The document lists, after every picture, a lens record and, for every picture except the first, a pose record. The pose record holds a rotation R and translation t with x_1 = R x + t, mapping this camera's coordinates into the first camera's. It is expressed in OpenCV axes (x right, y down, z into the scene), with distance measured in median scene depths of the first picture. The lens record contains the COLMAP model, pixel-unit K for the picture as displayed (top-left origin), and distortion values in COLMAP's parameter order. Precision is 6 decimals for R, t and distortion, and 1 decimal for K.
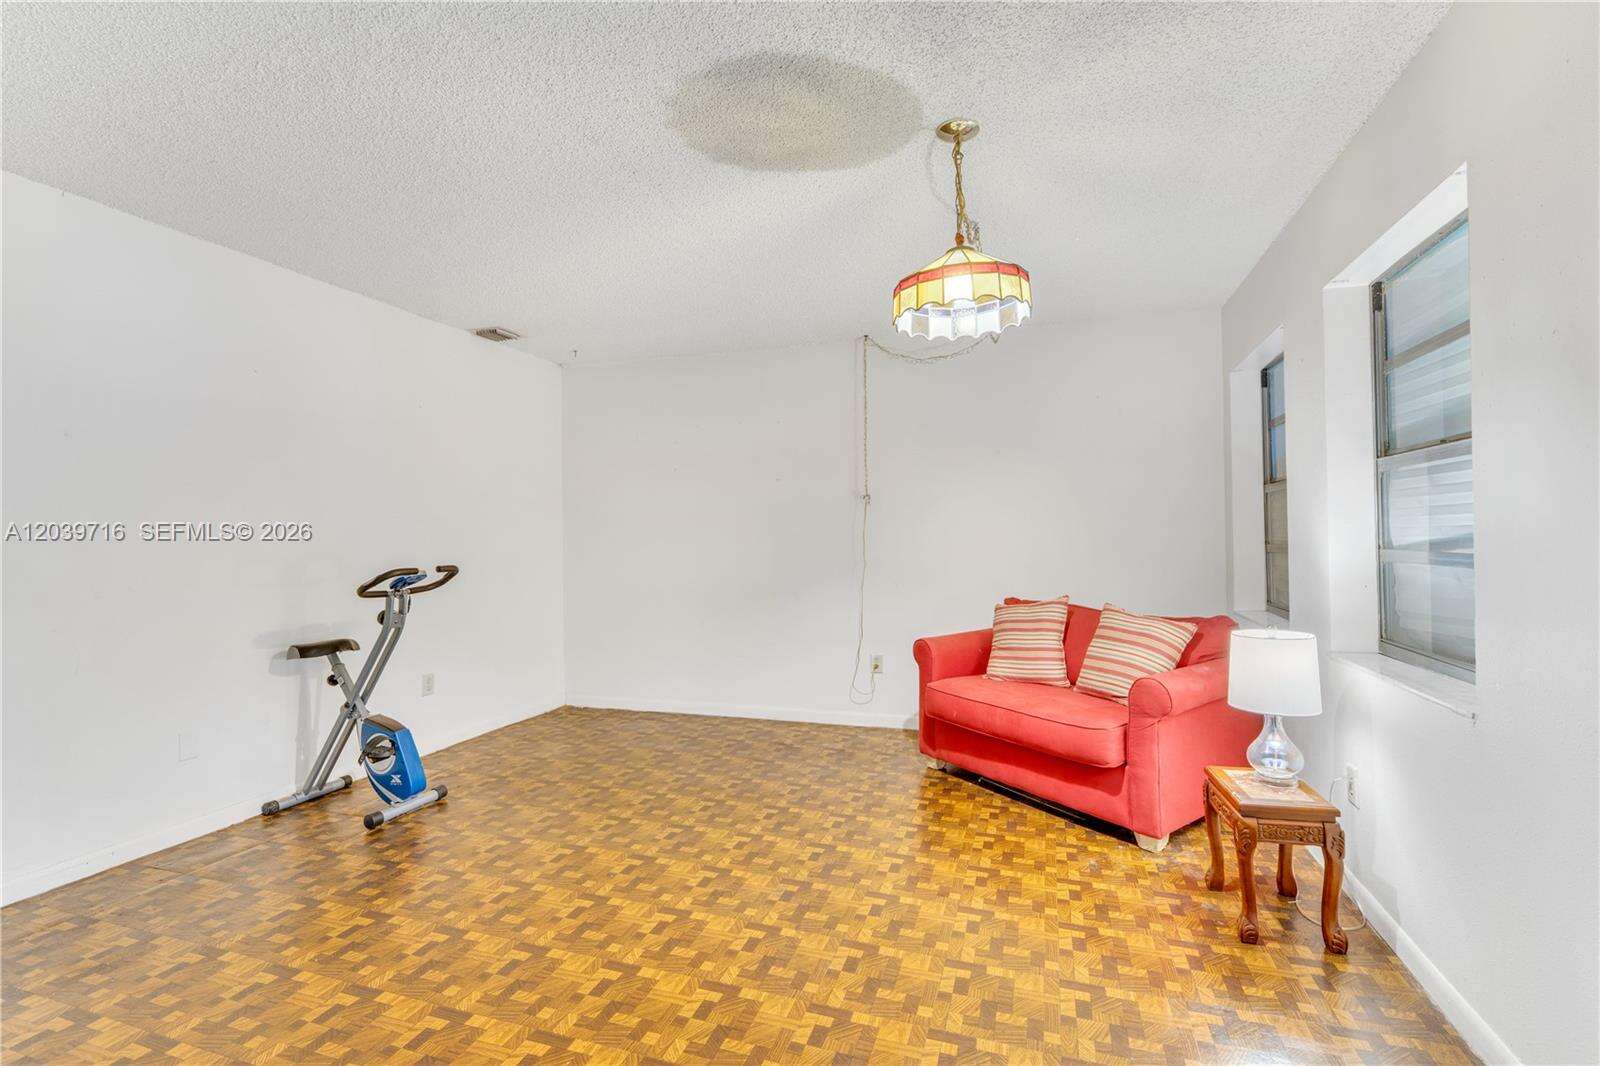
lens RADIAL K [[716.1, 0, 790.9], [0, 716.1, 531.4], [0, 0, 1]] dist [0.004386, -0.001661]
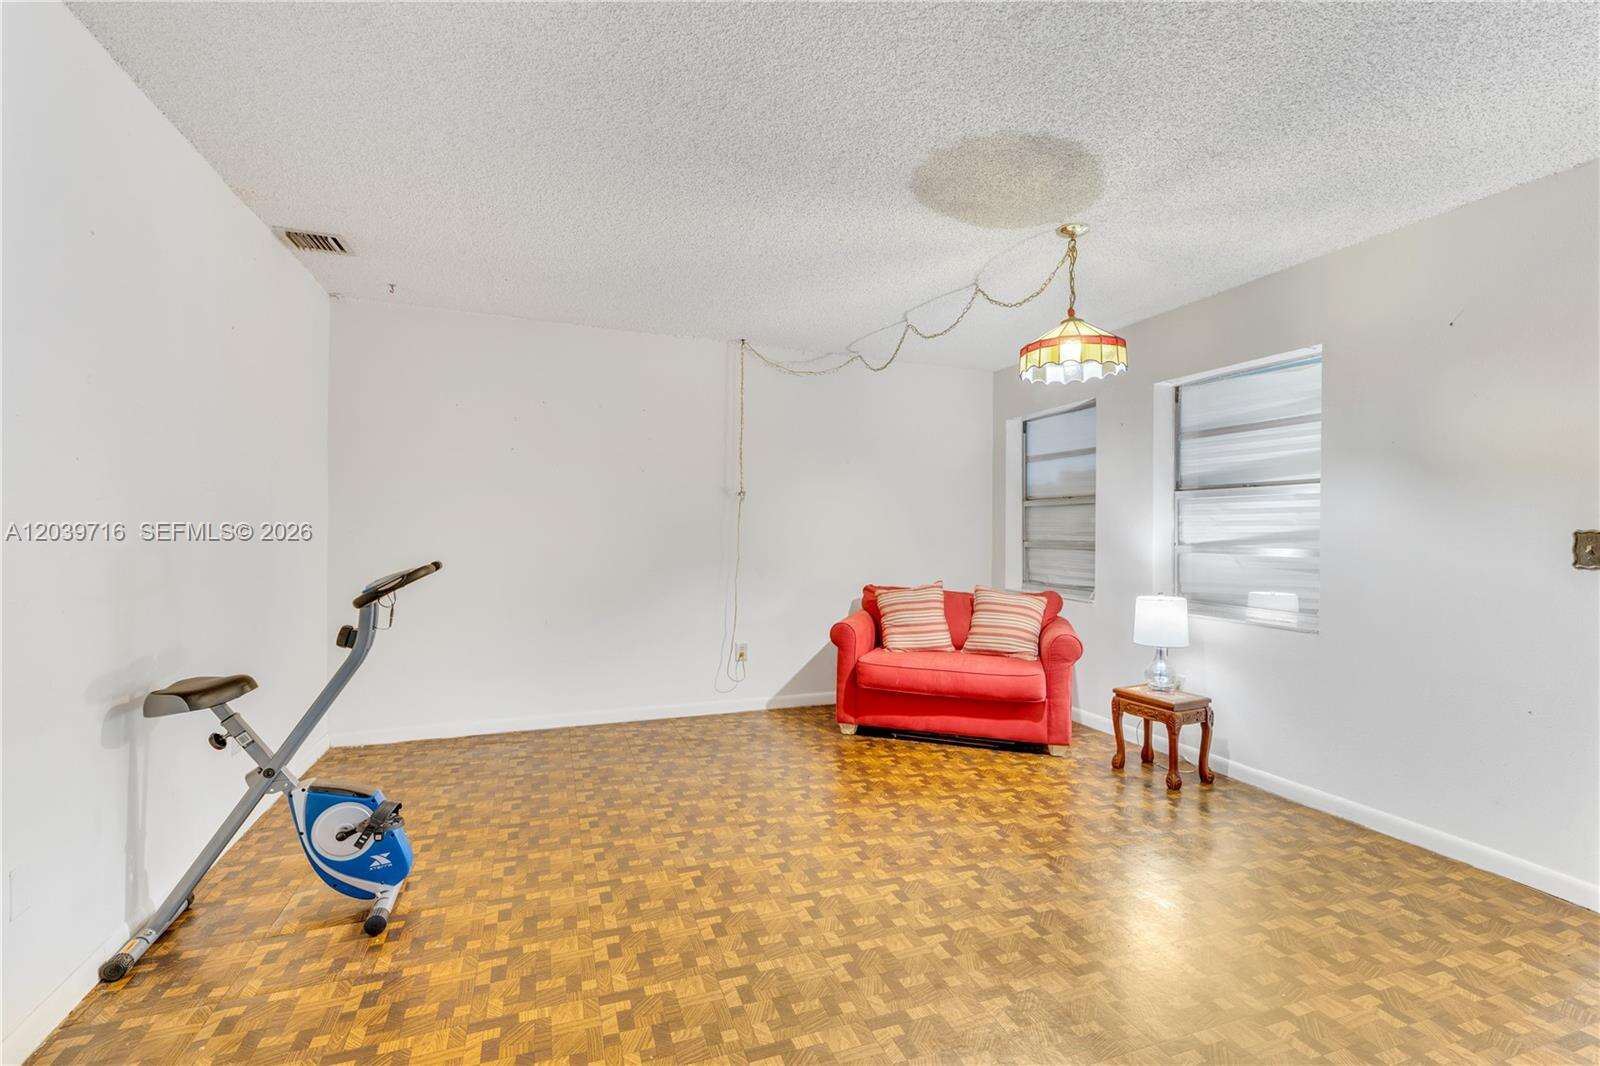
lens RADIAL K [[716.1, 0, 785.5], [0, 716.1, 532.4], [0, 0, 1]] dist [0.004386, -0.001661]
pose [[0.781520, 0.016041, 0.623674, -0.708804], [-0.022405, 0.999746, 0.002362, 0.007148], [-0.623478, -0.015819, 0.781681, 0.196854]]
